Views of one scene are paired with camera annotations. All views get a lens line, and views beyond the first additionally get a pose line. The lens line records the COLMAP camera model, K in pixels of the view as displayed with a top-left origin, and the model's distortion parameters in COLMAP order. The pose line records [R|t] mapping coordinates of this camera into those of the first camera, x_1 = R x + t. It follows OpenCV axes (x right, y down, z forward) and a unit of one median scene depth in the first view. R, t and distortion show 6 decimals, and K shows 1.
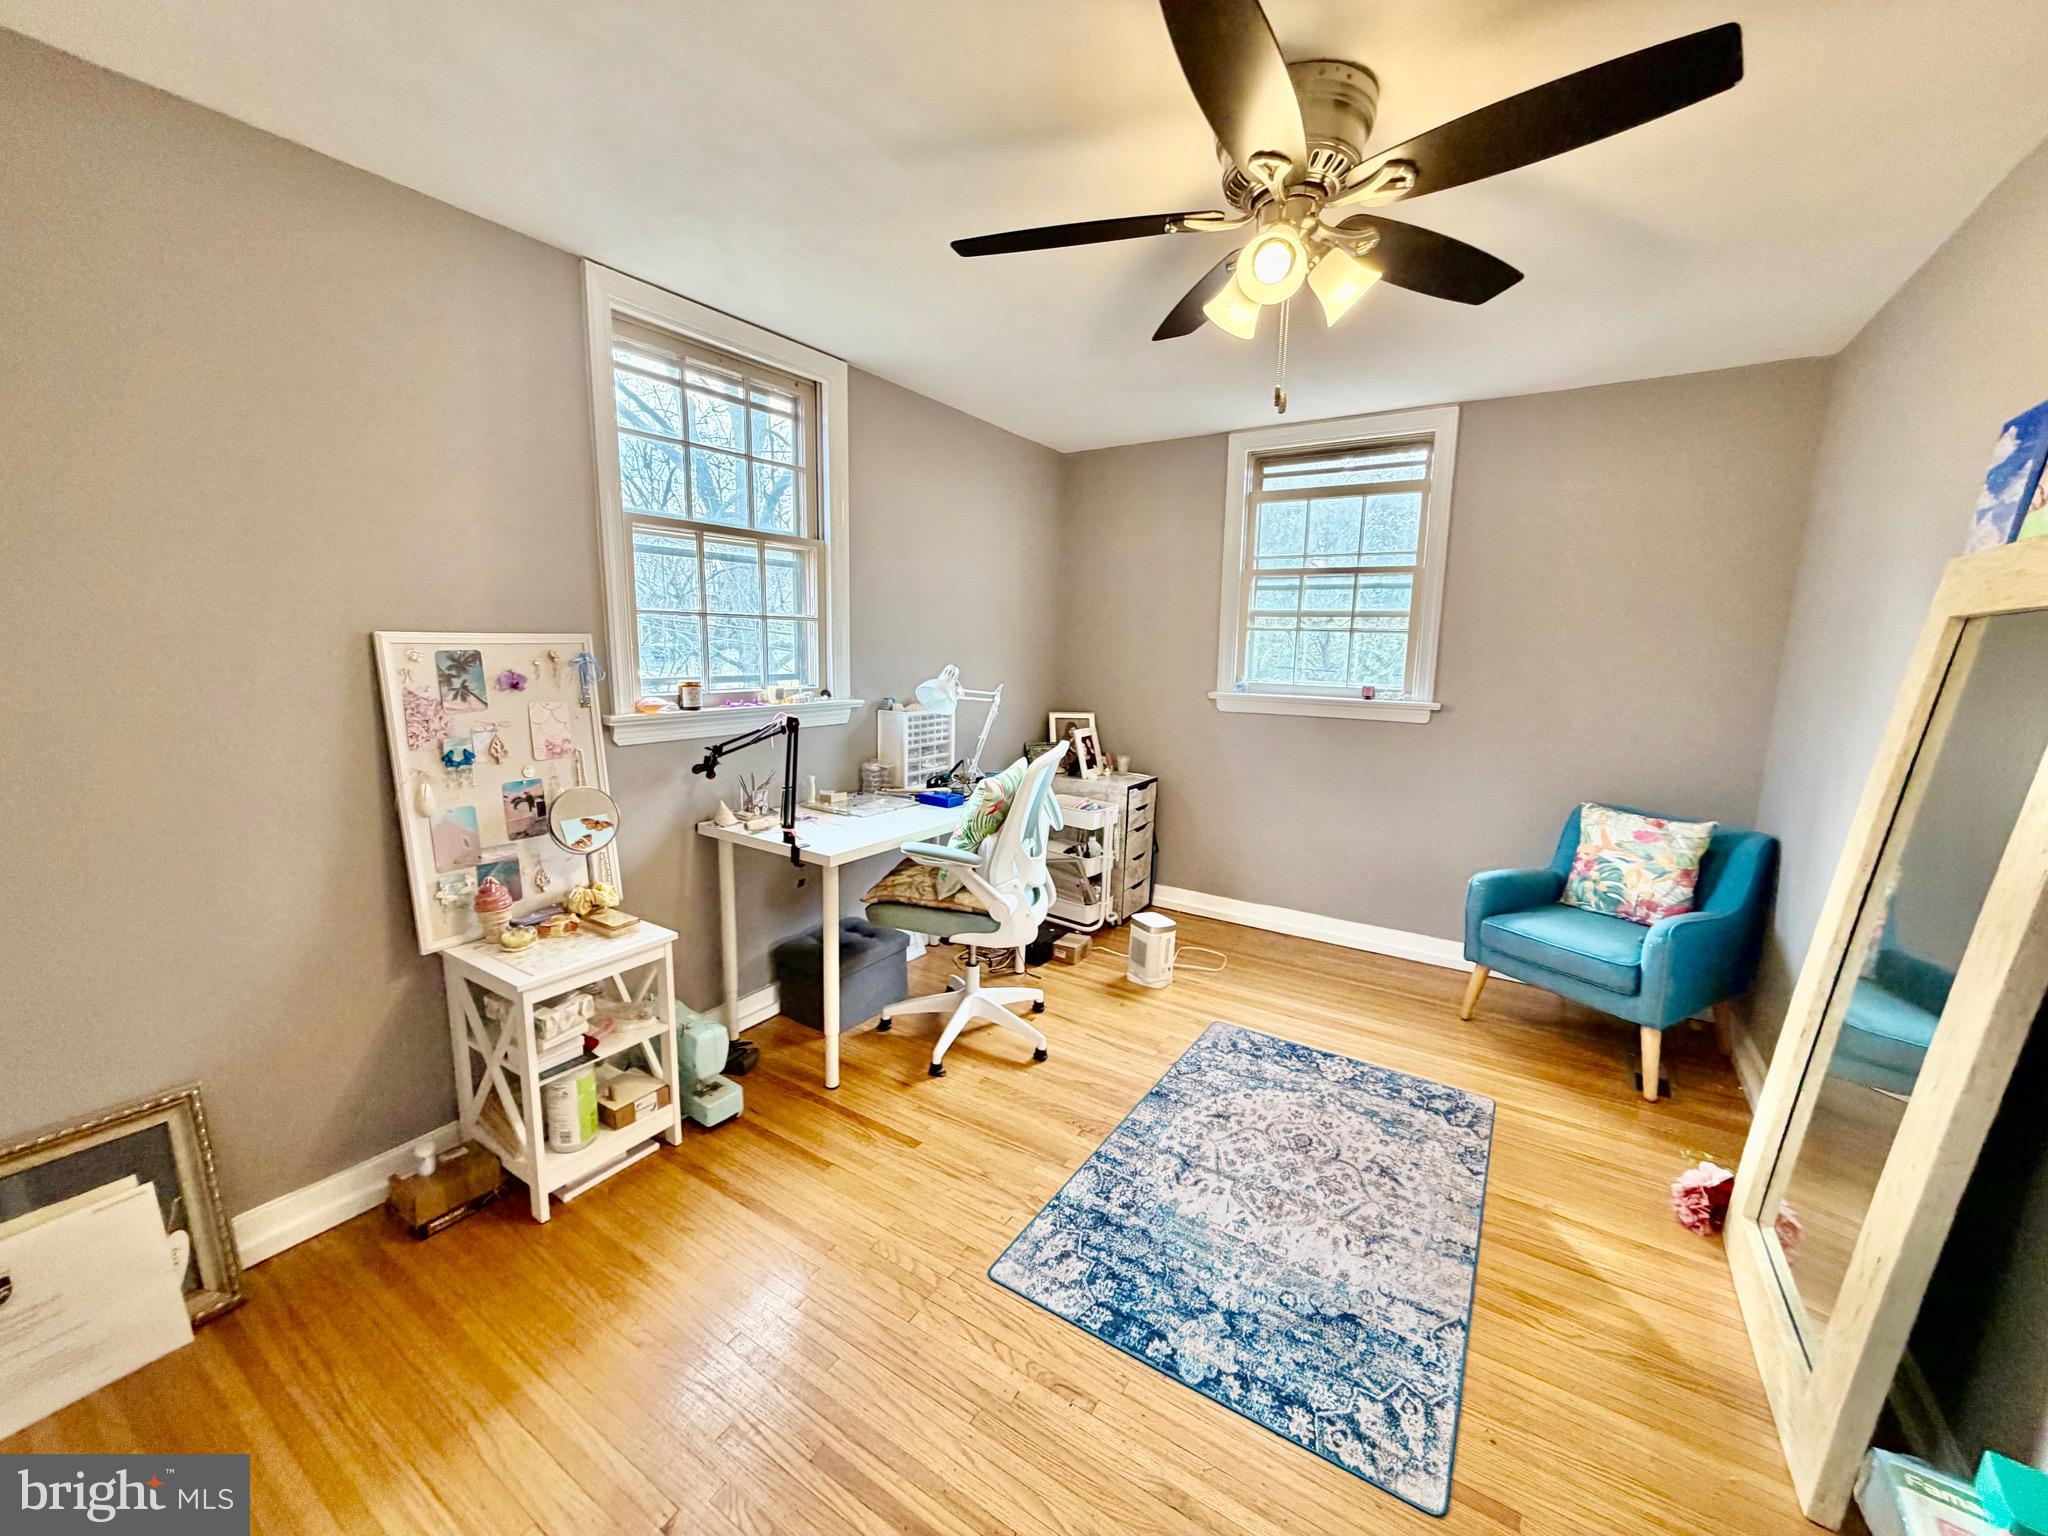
lens RADIAL K [[816.0, 0, 1020.9], [0, 816.0, 769.1], [0, 0, 1]] dist [-0.005816, 0.001167]
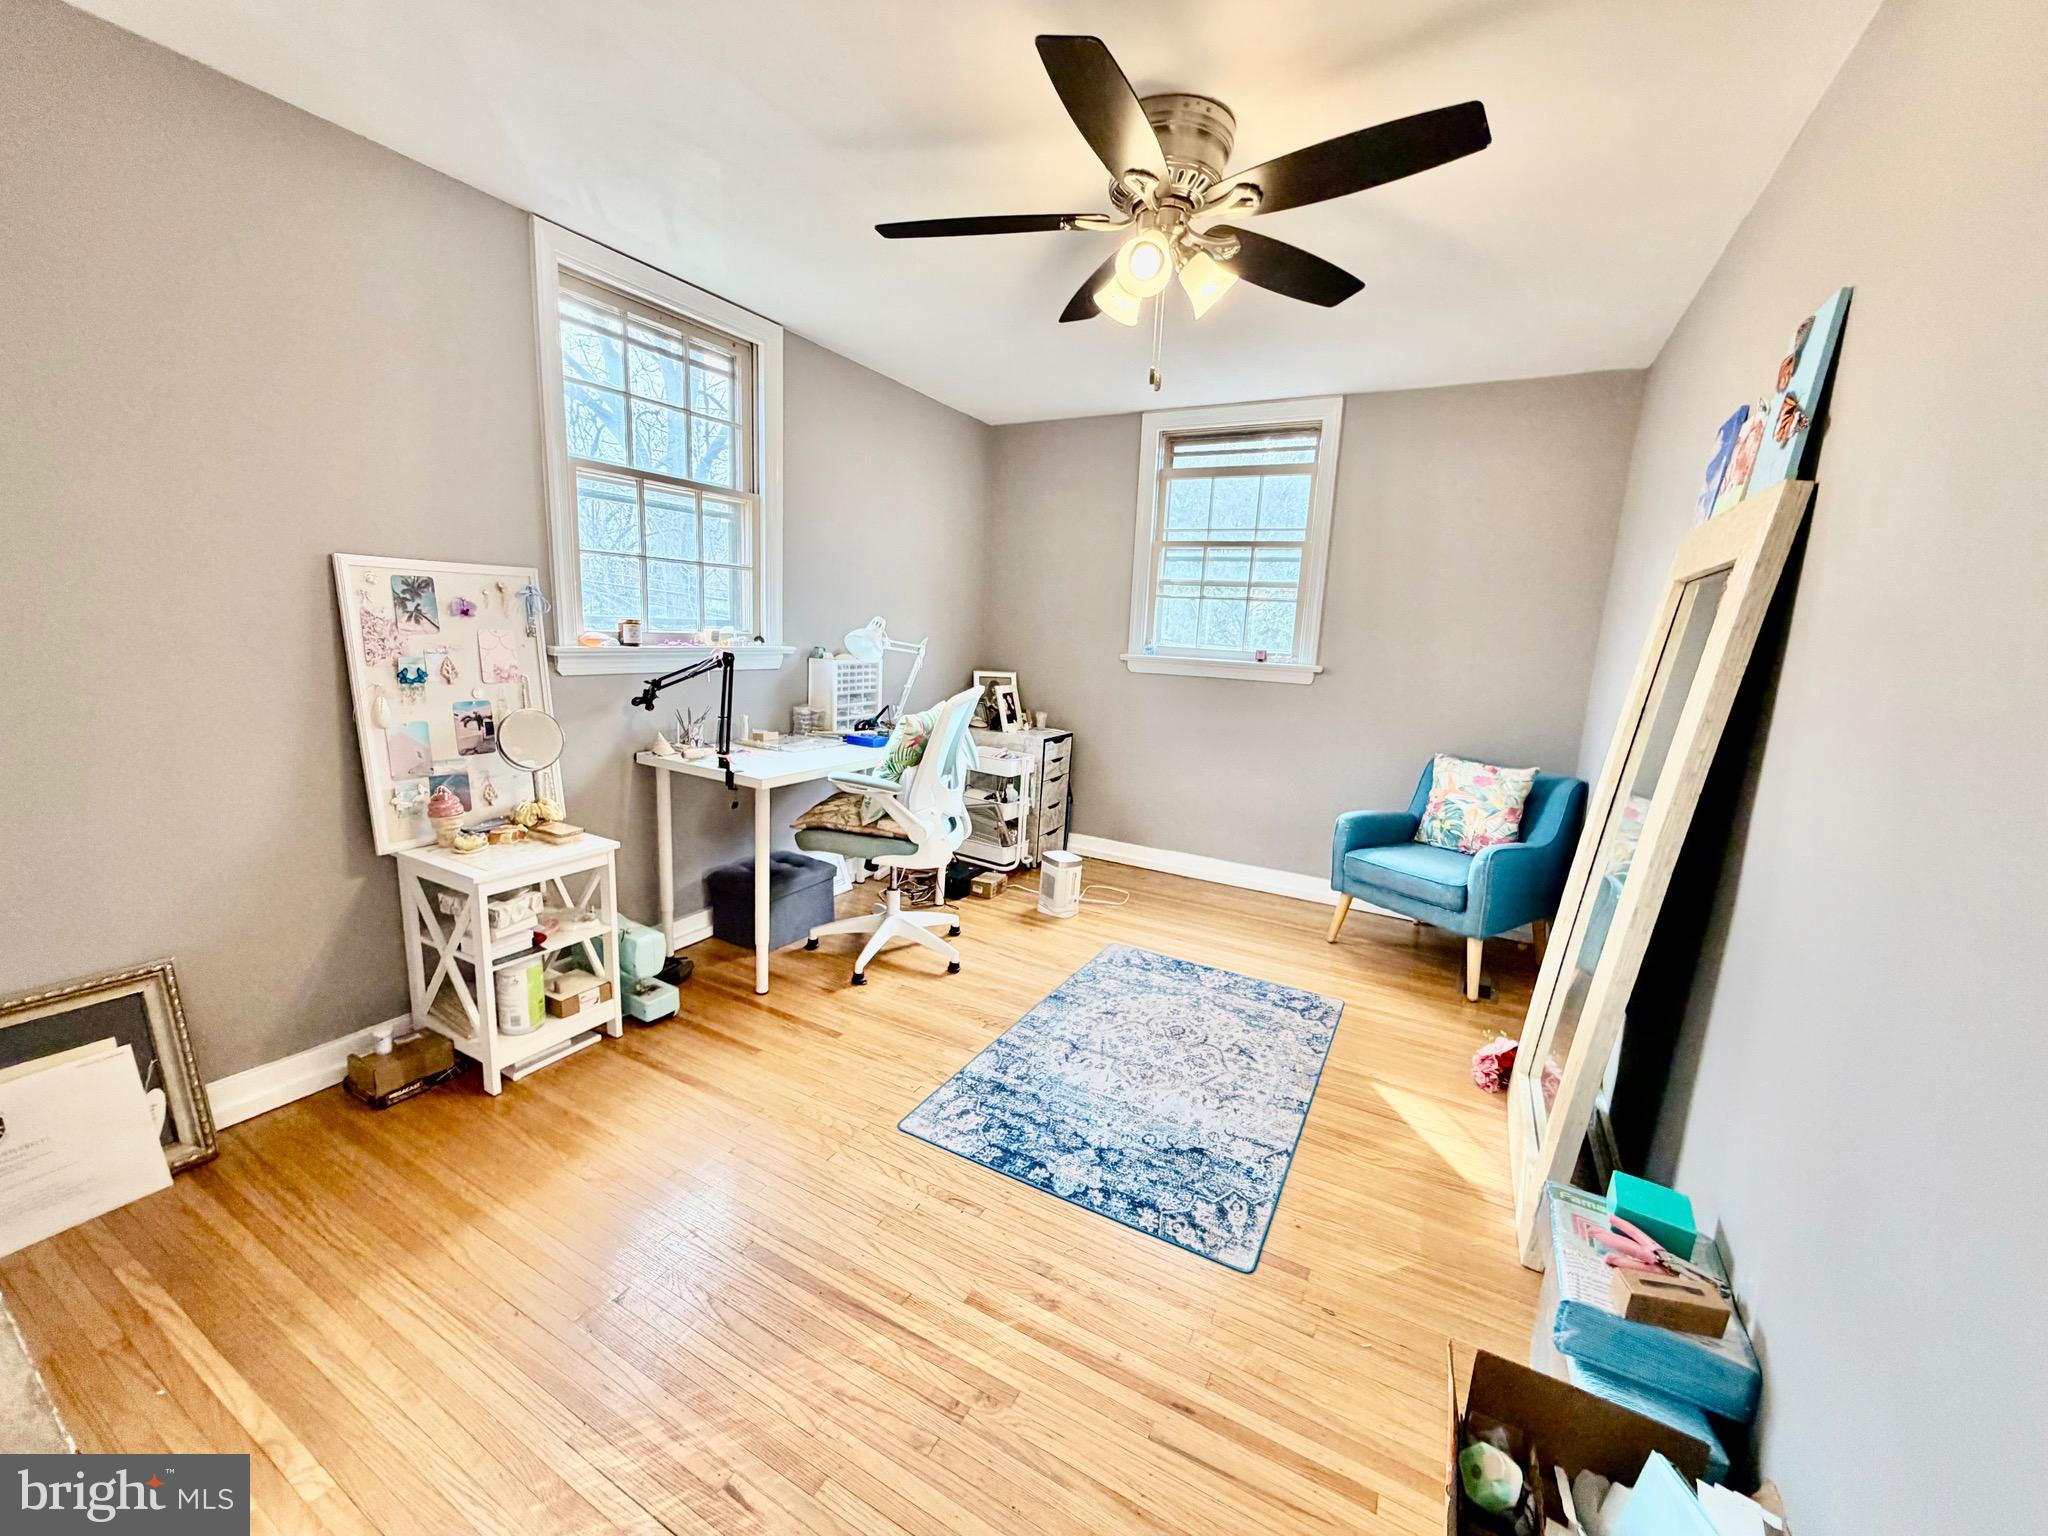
lens RADIAL K [[816.0, 0, 1021.6], [0, 816.0, 770.3], [0, 0, 1]] dist [-0.005816, 0.001167]
pose [[0.996794, 0.015095, 0.078571, 0.031646], [-0.017036, 0.999564, 0.024100, 0.068700], [-0.078173, -0.025361, 0.996617, -0.137884]]
